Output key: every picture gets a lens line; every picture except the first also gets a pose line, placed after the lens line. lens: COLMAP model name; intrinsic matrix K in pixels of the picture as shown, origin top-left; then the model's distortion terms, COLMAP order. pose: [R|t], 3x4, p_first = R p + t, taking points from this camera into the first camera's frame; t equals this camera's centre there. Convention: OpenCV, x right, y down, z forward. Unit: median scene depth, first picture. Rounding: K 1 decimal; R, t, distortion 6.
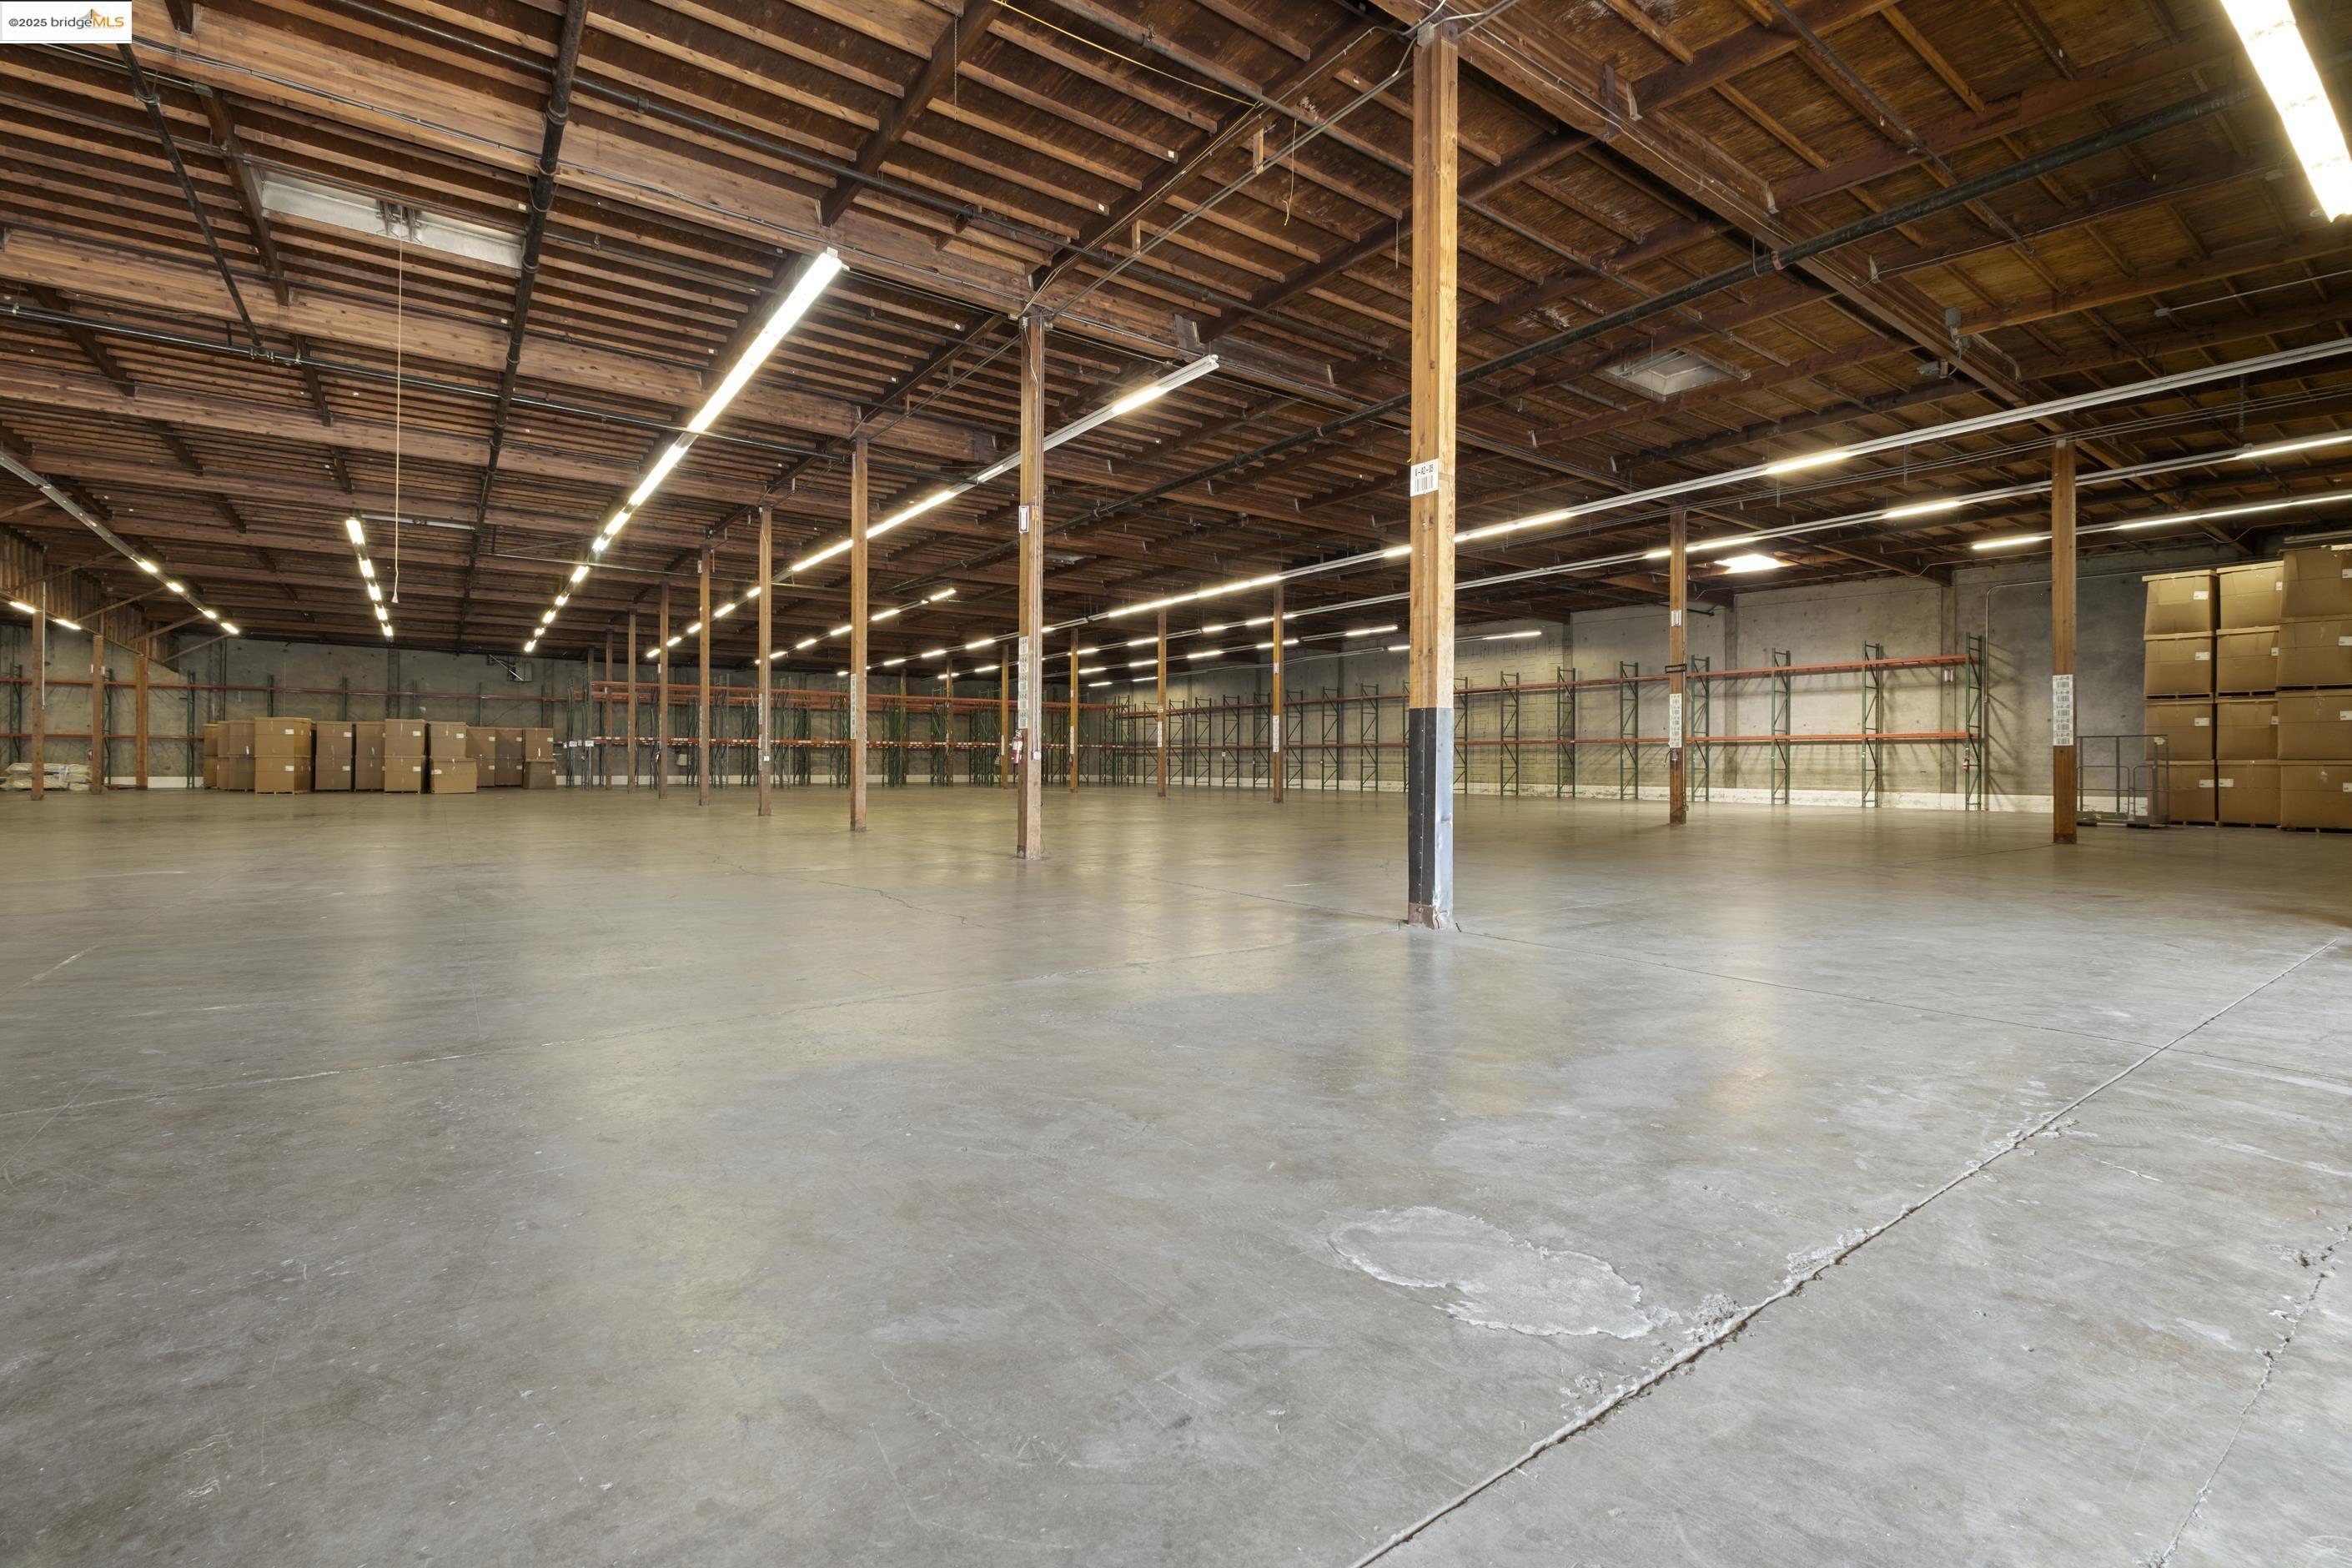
lens RADIAL K [[1021.3, 0, 1183.0], [0, 1021.3, 785.1], [0, 0, 1]] dist [-0.000712, -0.000622]
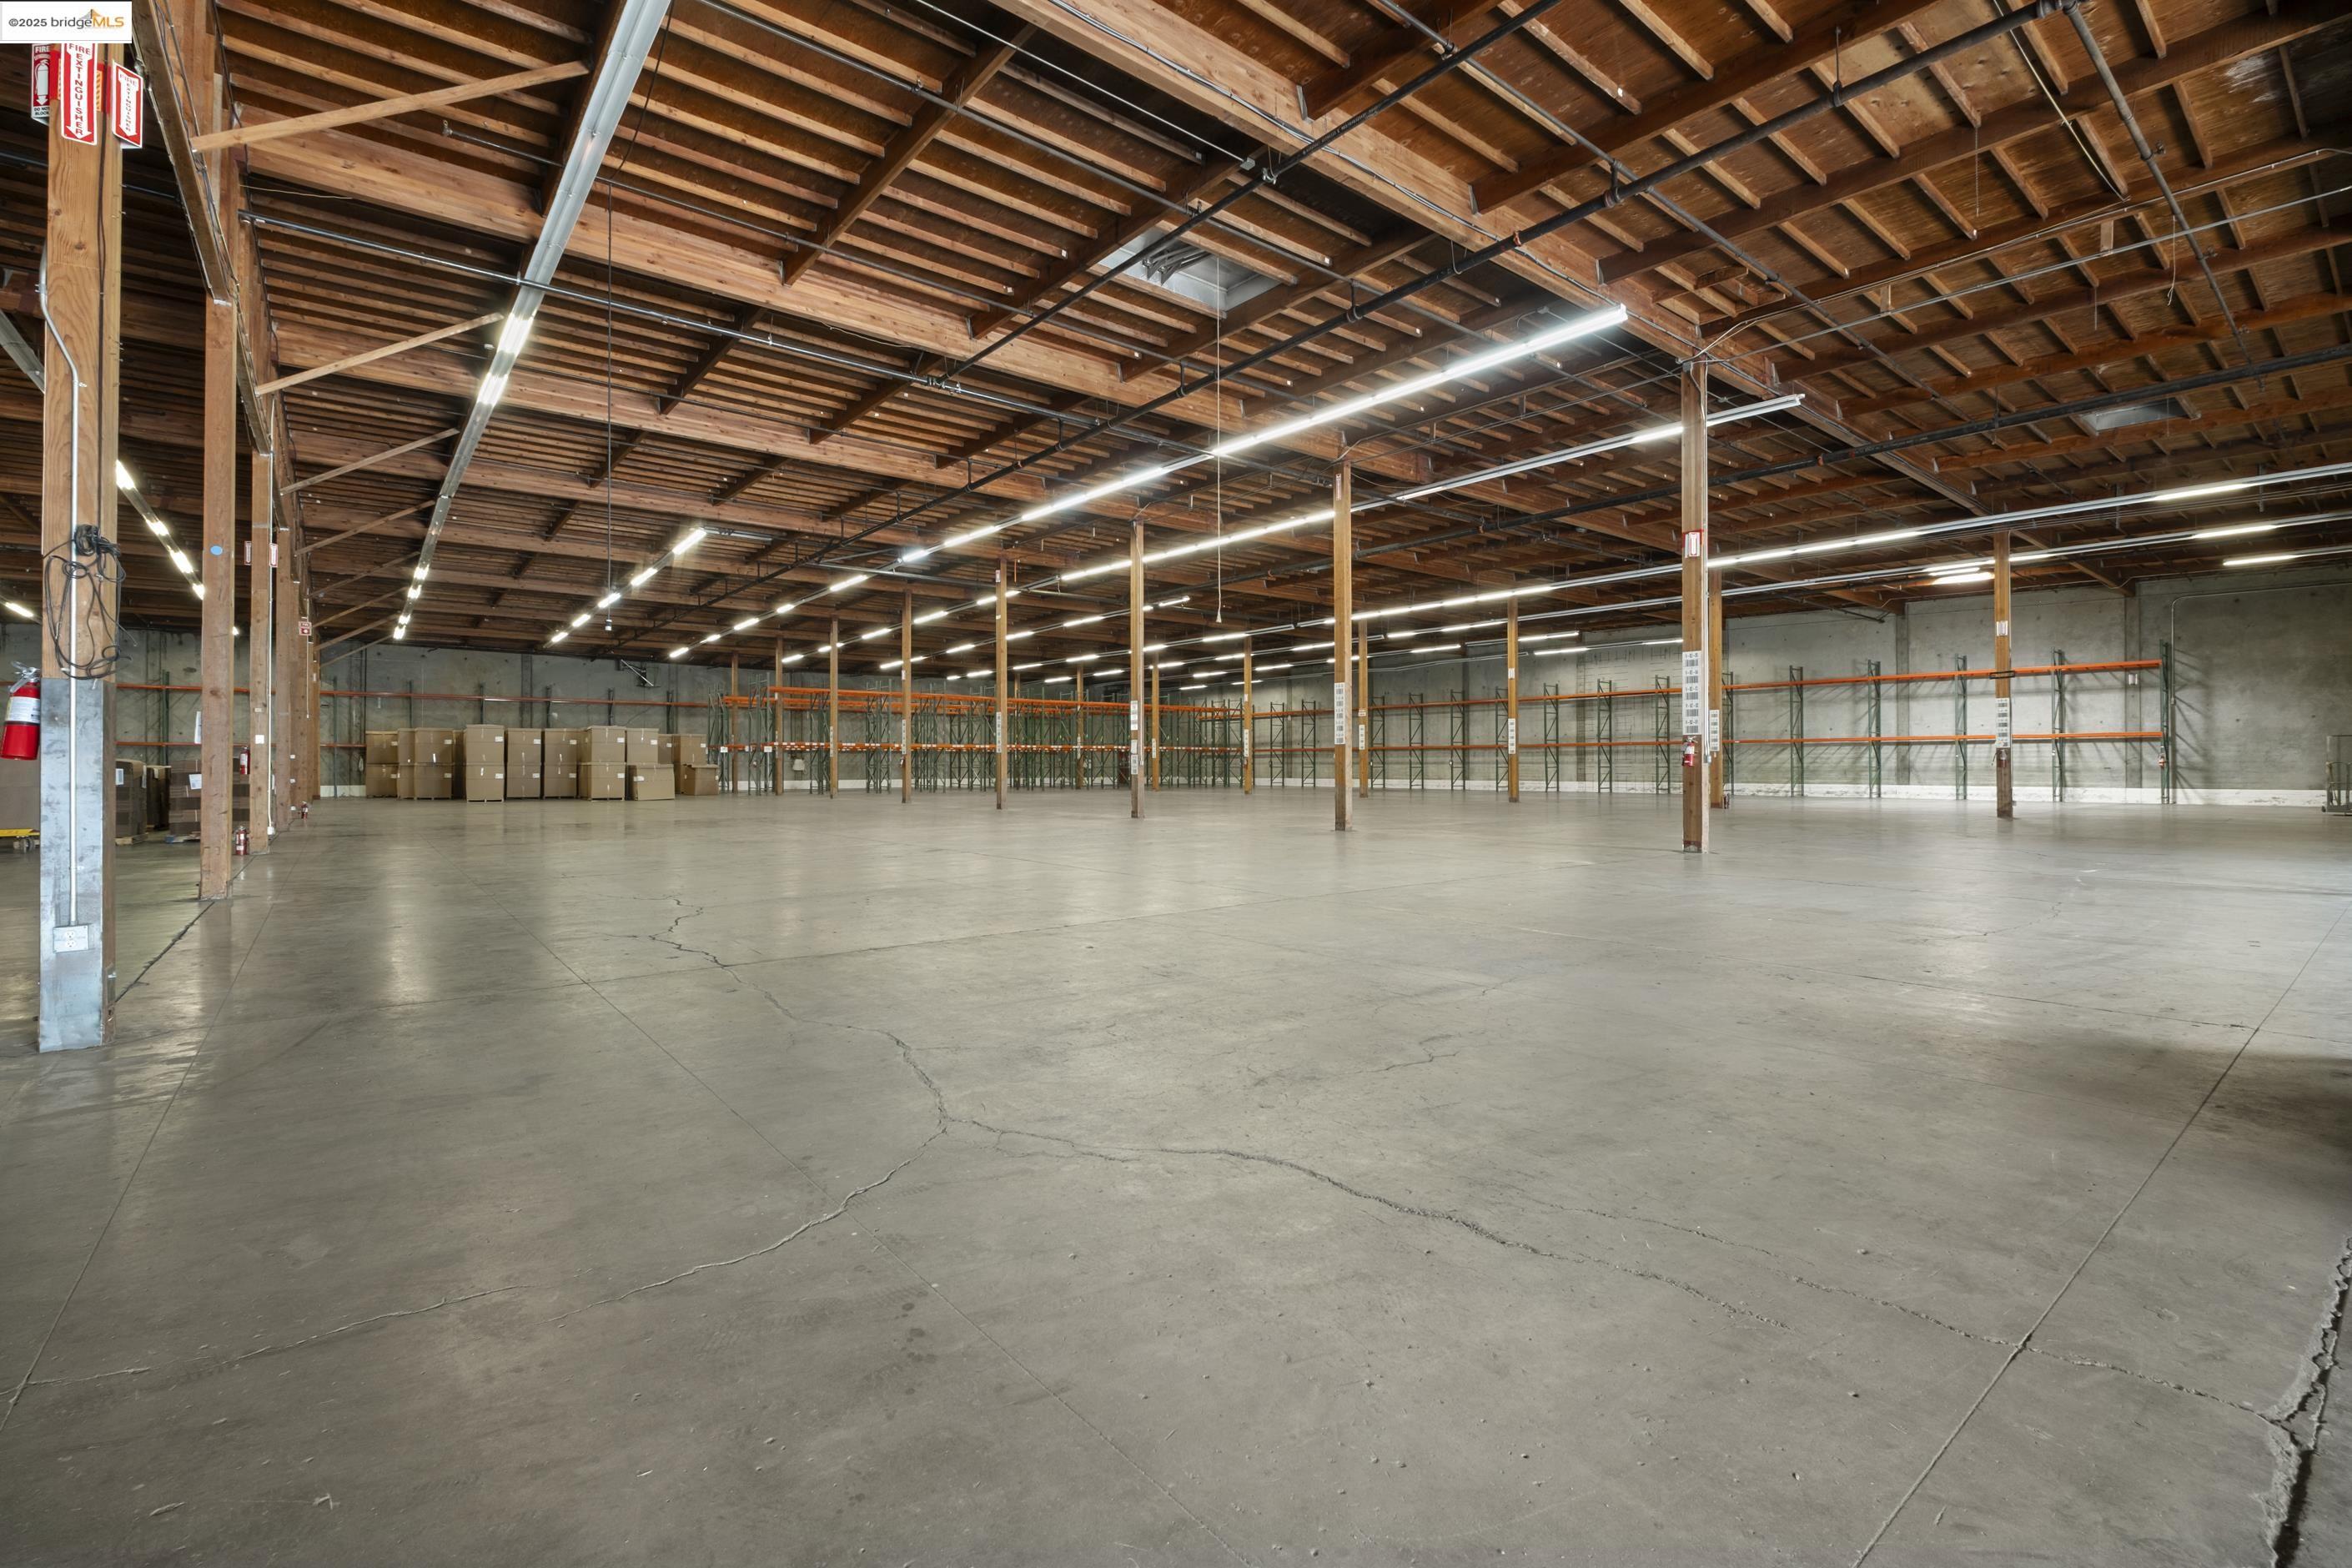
lens RADIAL K [[1024.8, 0, 1179.0], [0, 1024.8, 743.5], [0, 0, 1]] dist [-0.002319, -0.000498]
pose [[0.998569, -0.005429, 0.053210, -0.289559], [0.007678, 0.999082, -0.042151, -0.001273], [-0.052932, 0.042499, 0.997693, -0.021764]]
